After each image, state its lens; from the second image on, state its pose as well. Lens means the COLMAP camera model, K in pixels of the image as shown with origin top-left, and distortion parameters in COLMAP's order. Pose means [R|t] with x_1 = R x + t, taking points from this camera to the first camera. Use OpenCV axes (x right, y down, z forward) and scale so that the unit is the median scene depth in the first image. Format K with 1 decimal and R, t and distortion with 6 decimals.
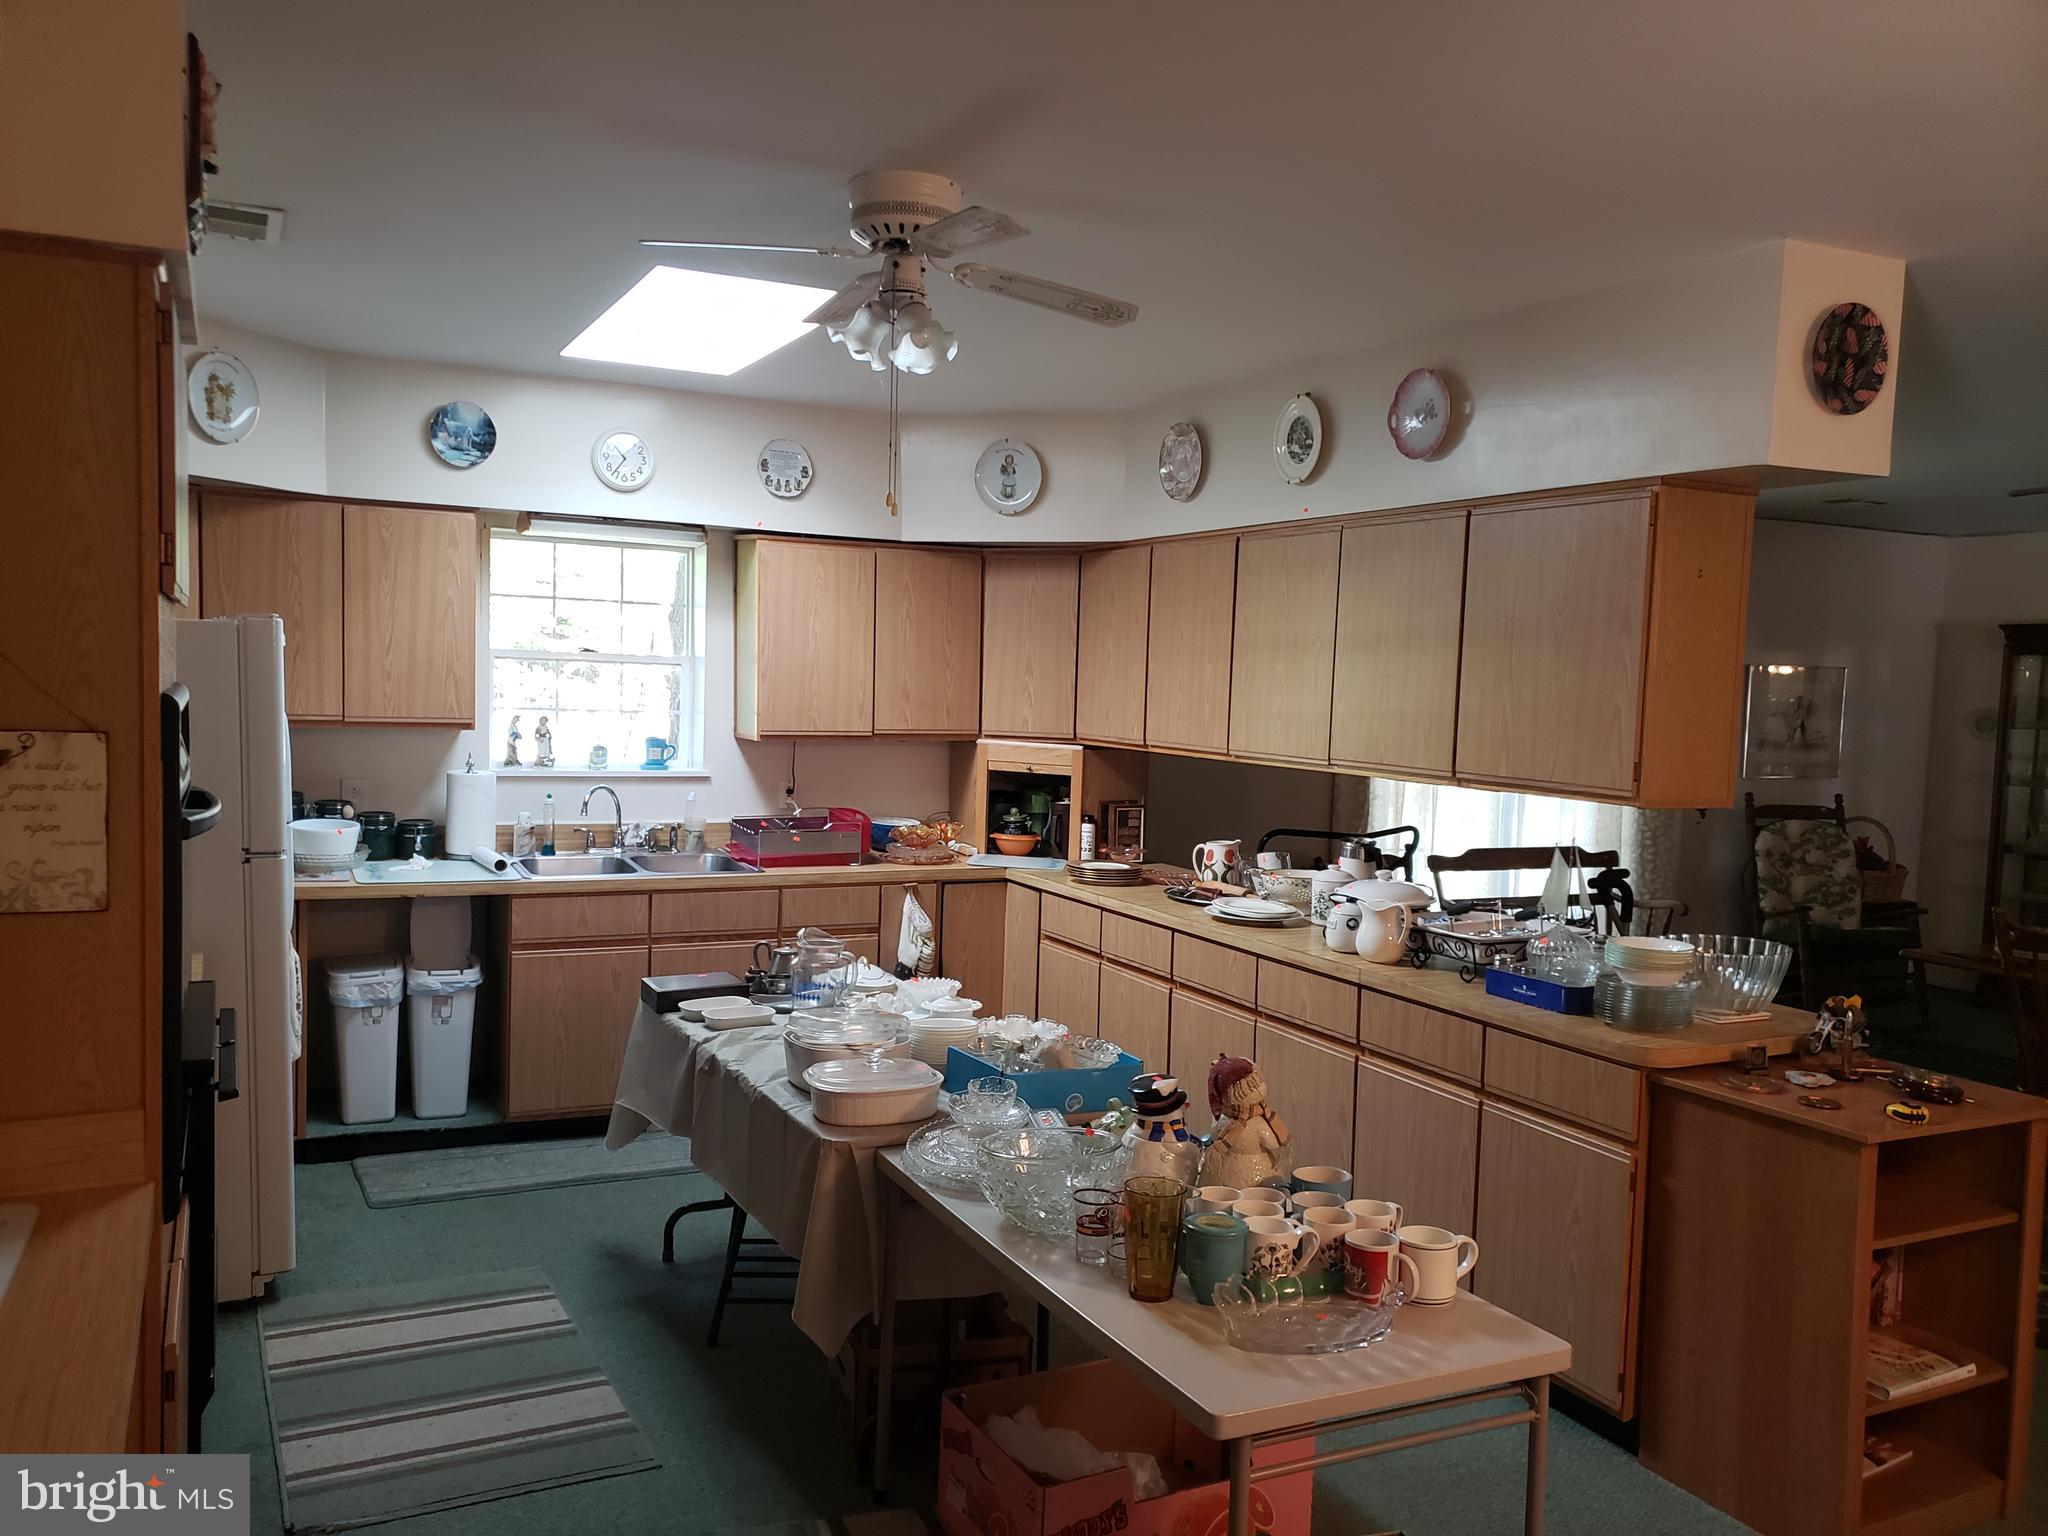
lens RADIAL K [[1600.2, 0, 1020.4], [0, 1600.2, 768.6], [0, 0, 1]] dist [0.026985, -0.028746]
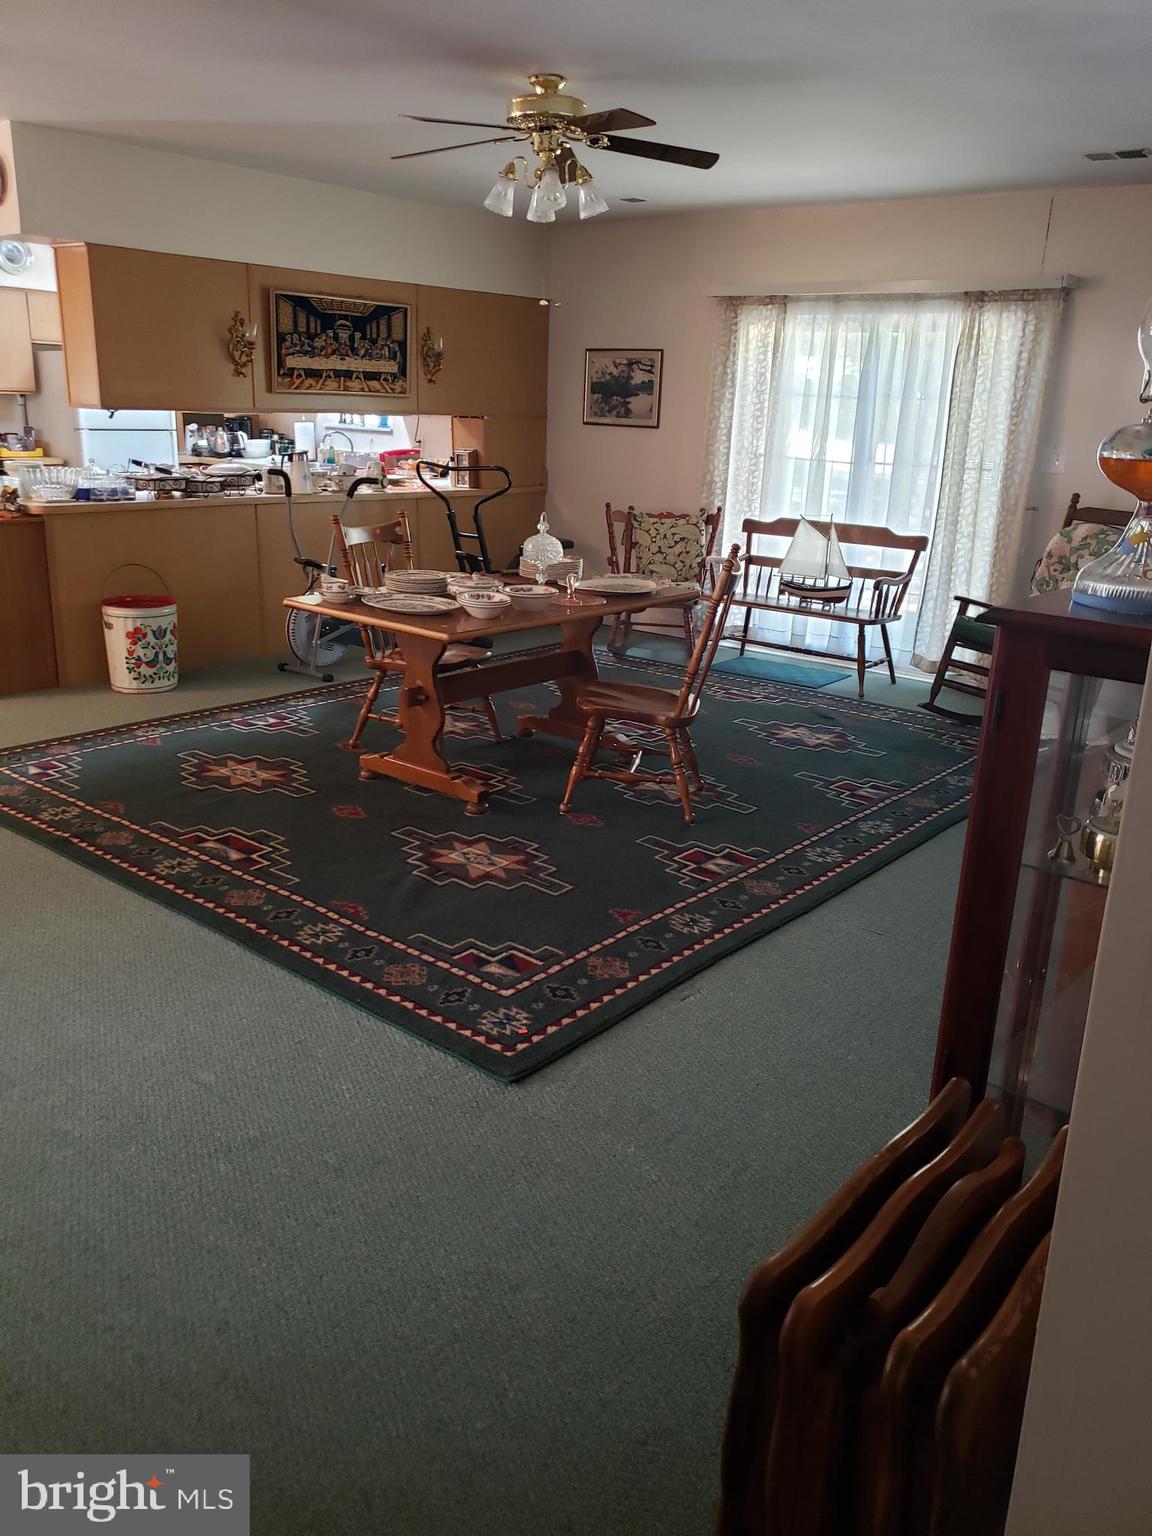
lens RADIAL K [[1200.2, 0, 589.3], [0, 1200.2, 767.2], [0, 0, 1]] dist [0.026985, -0.028746]
pose [[0.413276, 0.251150, -0.875287, 1.023844], [-0.071055, 0.967177, 0.243968, 0.018268], [0.907830, -0.038633, 0.417556, 0.429150]]
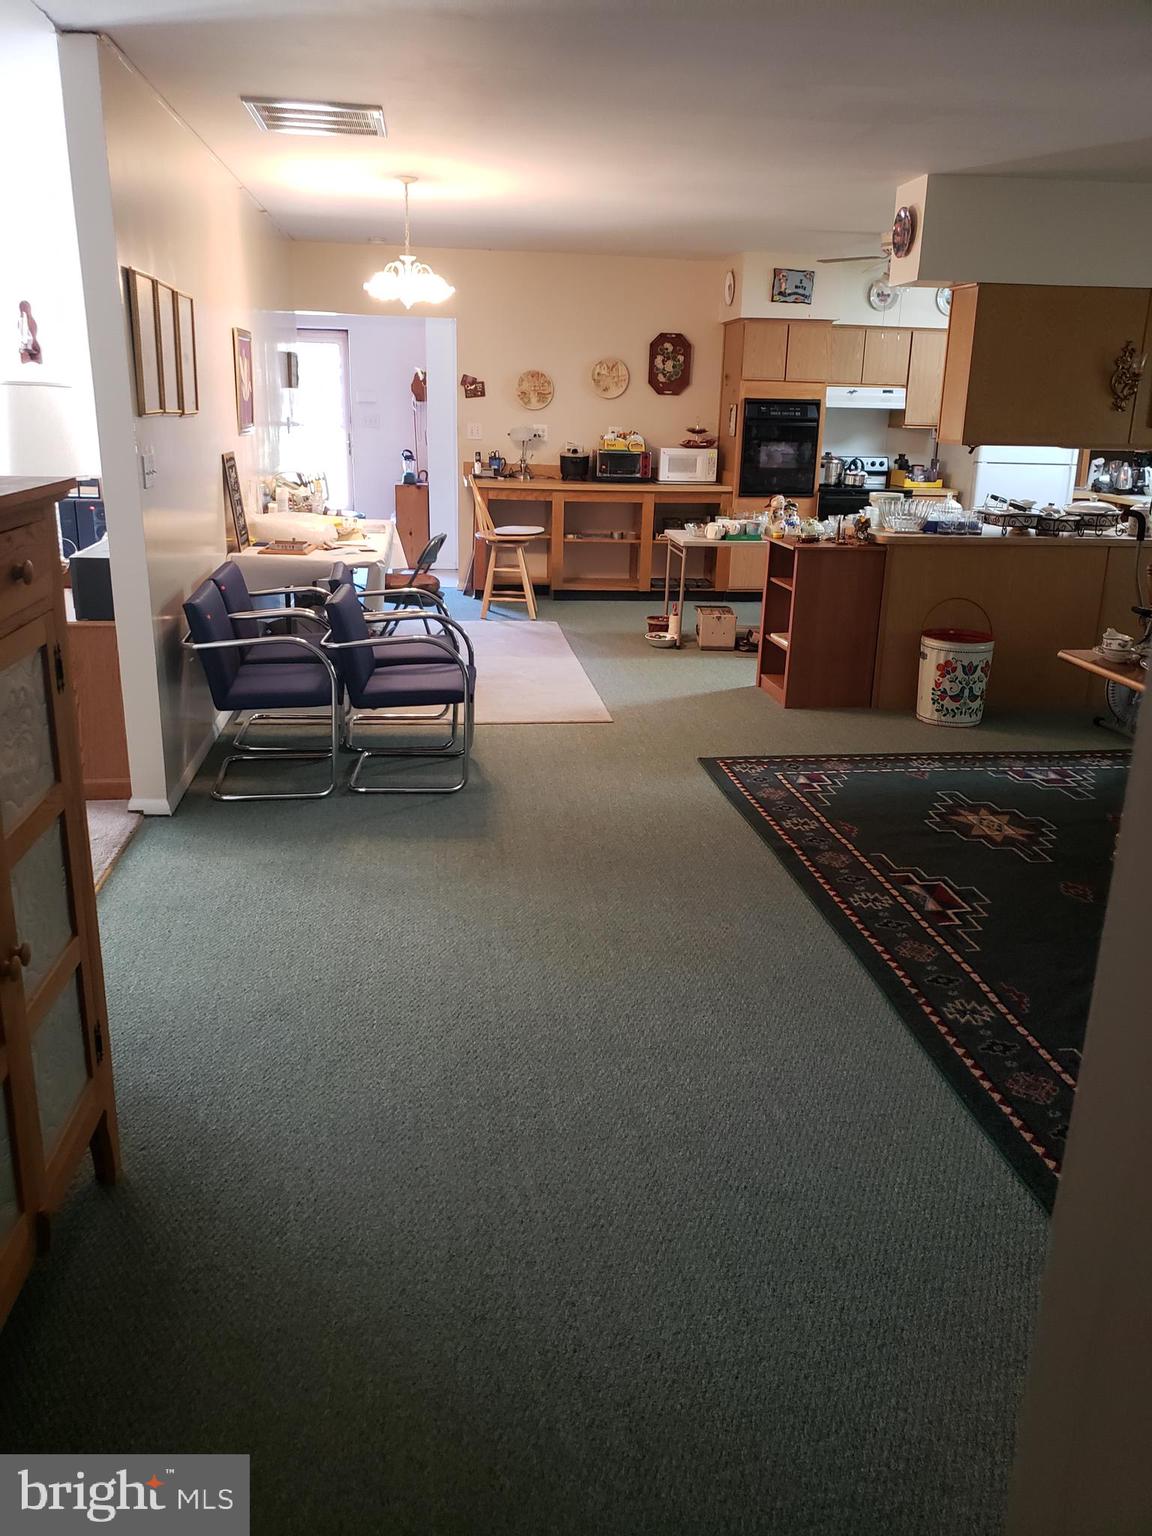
lens RADIAL K [[1200.2, 0, 584.3], [0, 1200.2, 766.3], [0, 0, 1]] dist [0.026985, -0.028746]
pose [[-0.315500, 0.240378, -0.917975, 1.009823], [-0.086691, 0.956037, 0.280140, 0.009158], [0.944957, 0.167965, -0.280791, 0.495927]]
